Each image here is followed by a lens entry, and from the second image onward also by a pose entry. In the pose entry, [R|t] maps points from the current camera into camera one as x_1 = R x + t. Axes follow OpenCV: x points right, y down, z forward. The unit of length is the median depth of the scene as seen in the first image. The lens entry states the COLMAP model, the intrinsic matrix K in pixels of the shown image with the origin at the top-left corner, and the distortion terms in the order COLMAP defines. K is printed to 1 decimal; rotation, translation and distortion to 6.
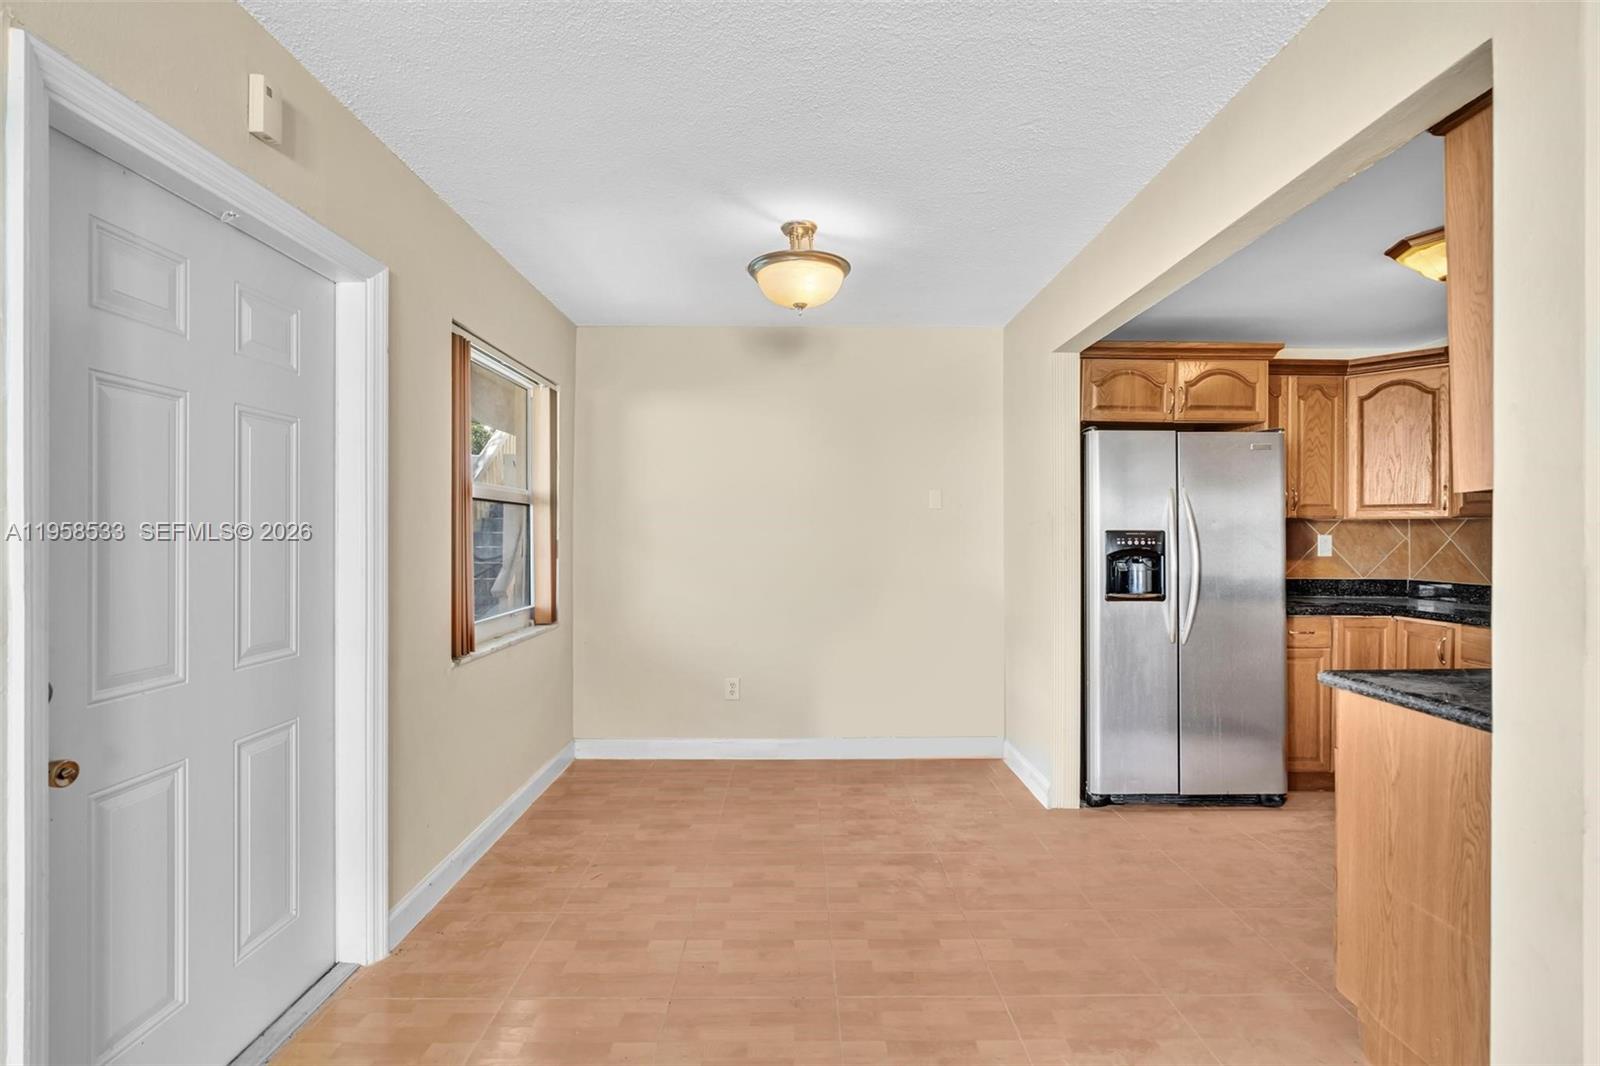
lens RADIAL K [[715.5, 0, 800.3], [0, 715.5, 530.4], [0, 0, 1]] dist [-0.006473, 0.002789]
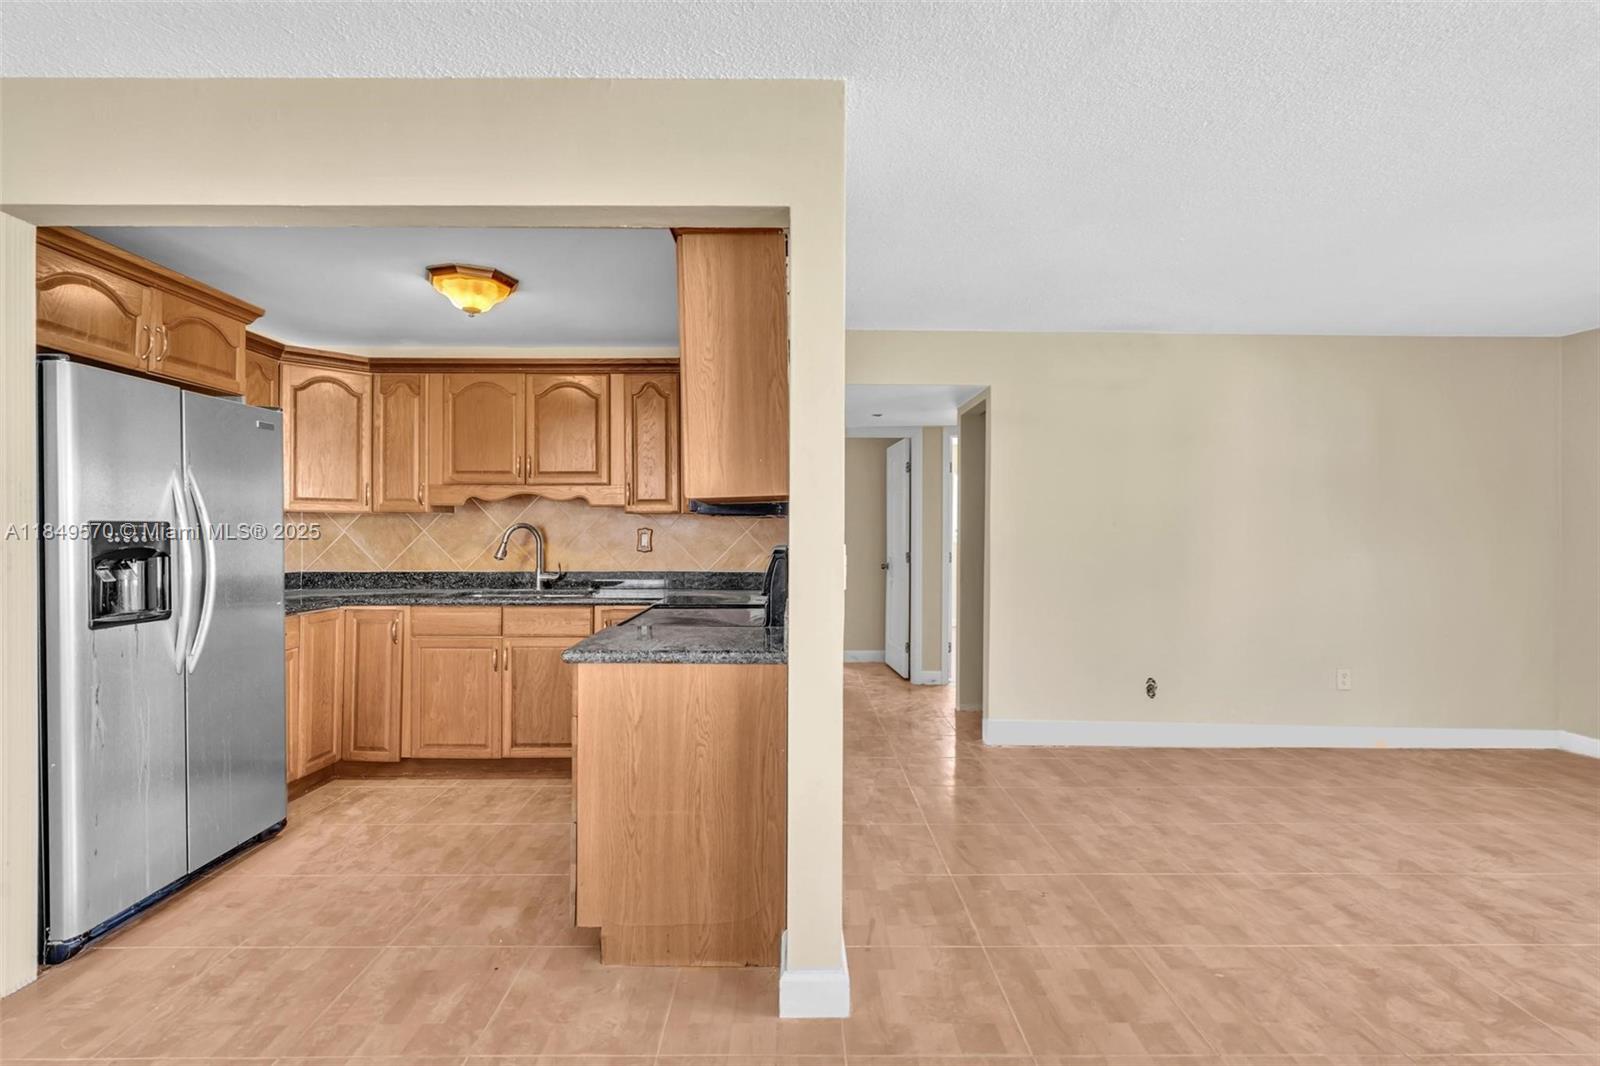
lens RADIAL K [[715.5, 0, 796.7], [0, 715.5, 532.7], [0, 0, 1]] dist [-0.006473, 0.002789]
pose [[0.001276, -0.005899, 0.999982, -0.213999], [-0.007918, 0.999951, 0.005909, 0.001772], [-0.999968, -0.007926, 0.001229, 0.361506]]
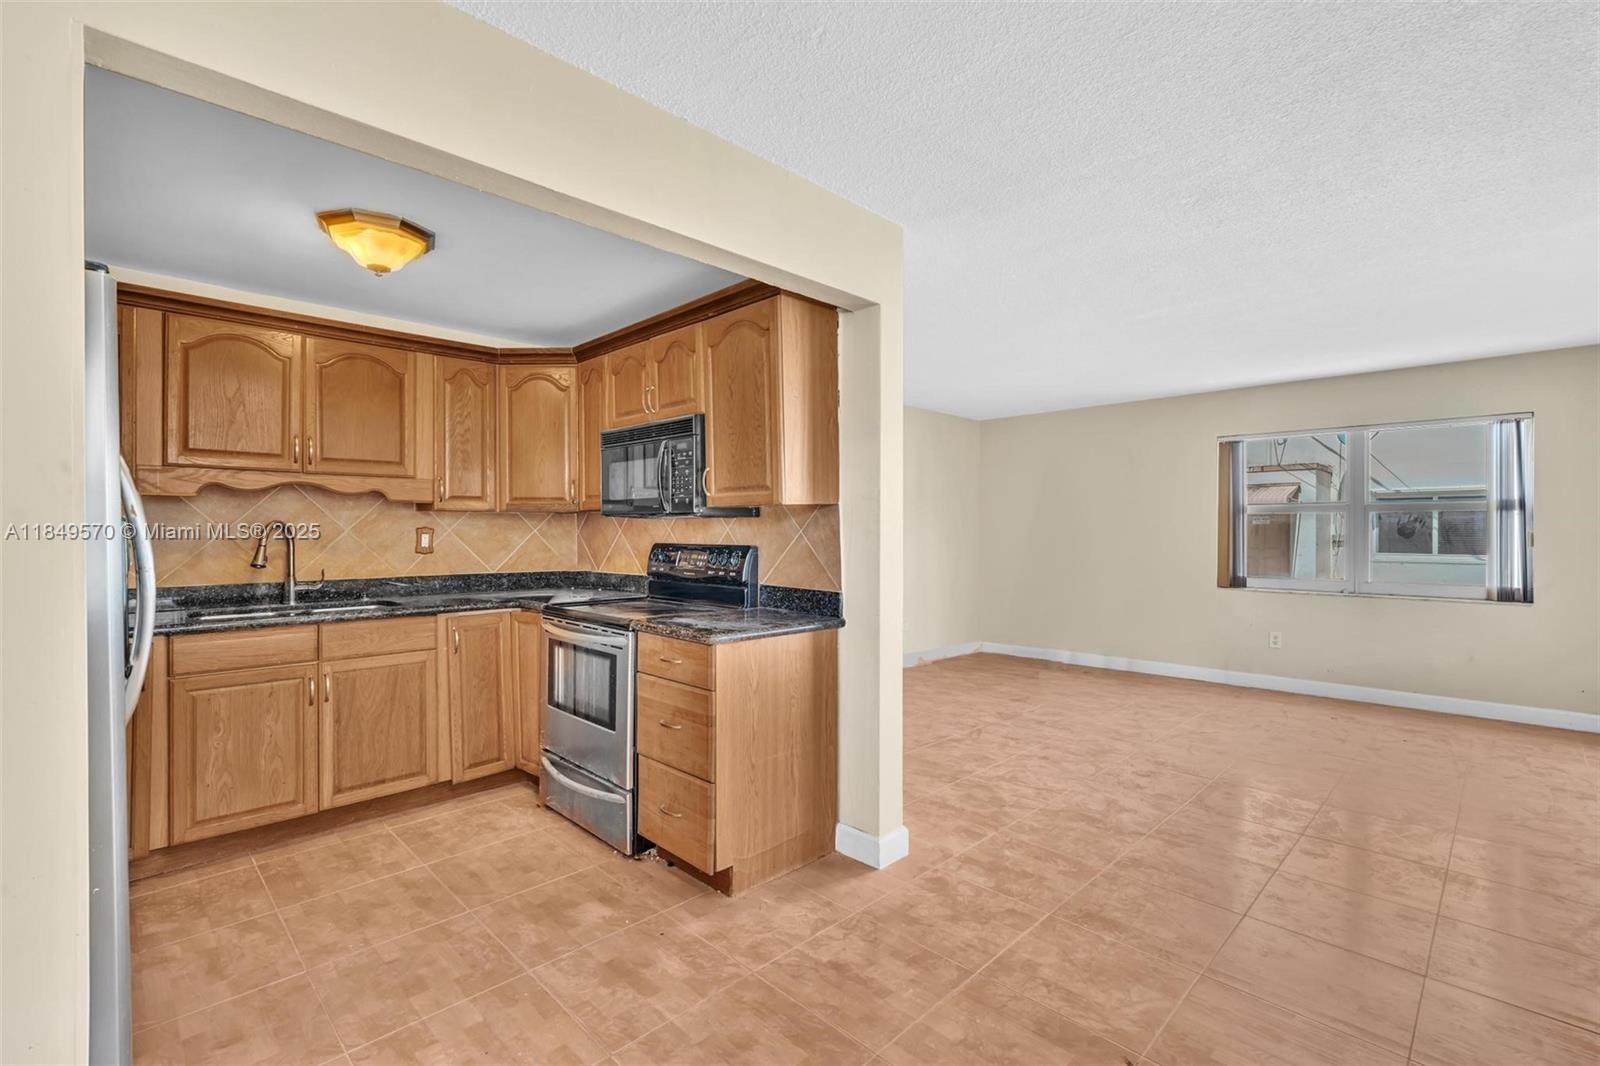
lens RADIAL K [[715.5, 0, 796.9], [0, 715.5, 532.9], [0, 0, 1]] dist [-0.006473, 0.002789]
pose [[-0.697322, -0.006506, 0.716729, -0.164352], [-0.007551, 0.999970, 0.001730, 0.006170], [-0.716718, -0.004205, -0.697350, 1.008871]]
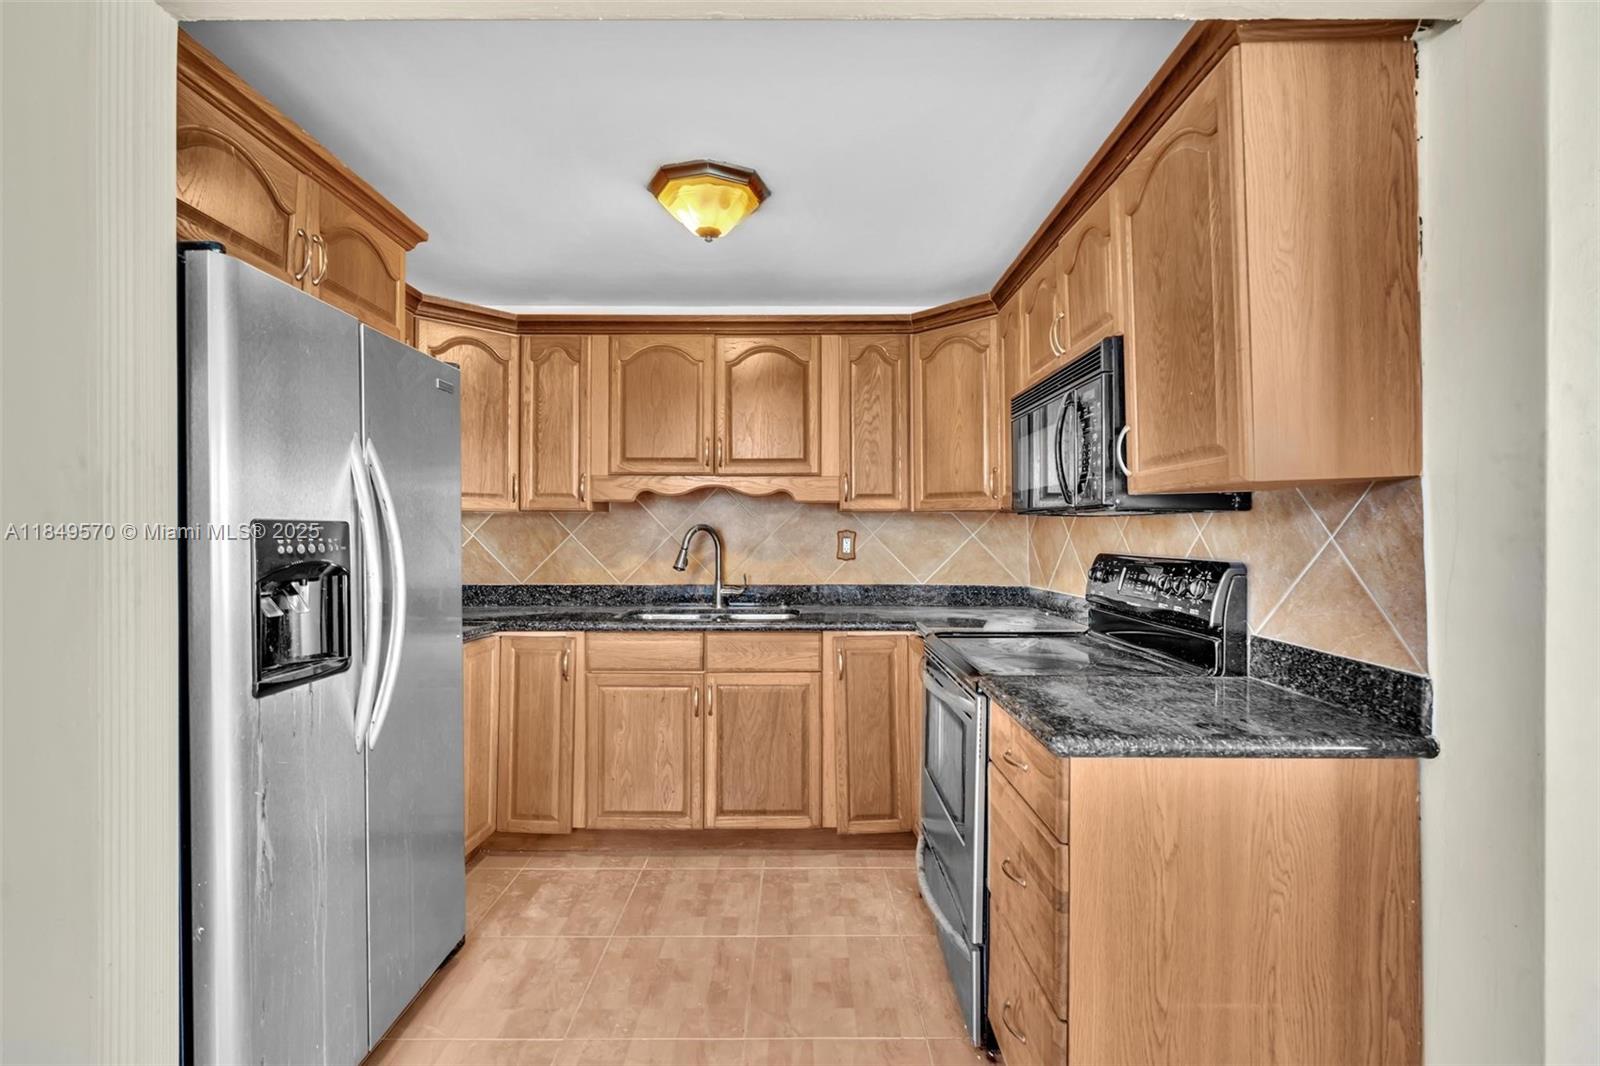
lens RADIAL K [[715.5, 0, 799.7], [0, 715.5, 533.1], [0, 0, 1]] dist [-0.006473, 0.002789]
pose [[0.007129, -0.003578, 0.999968, 0.038399], [-0.007200, 0.999967, 0.003630, 0.003916], [-0.999949, -0.007226, 0.007103, 0.697421]]
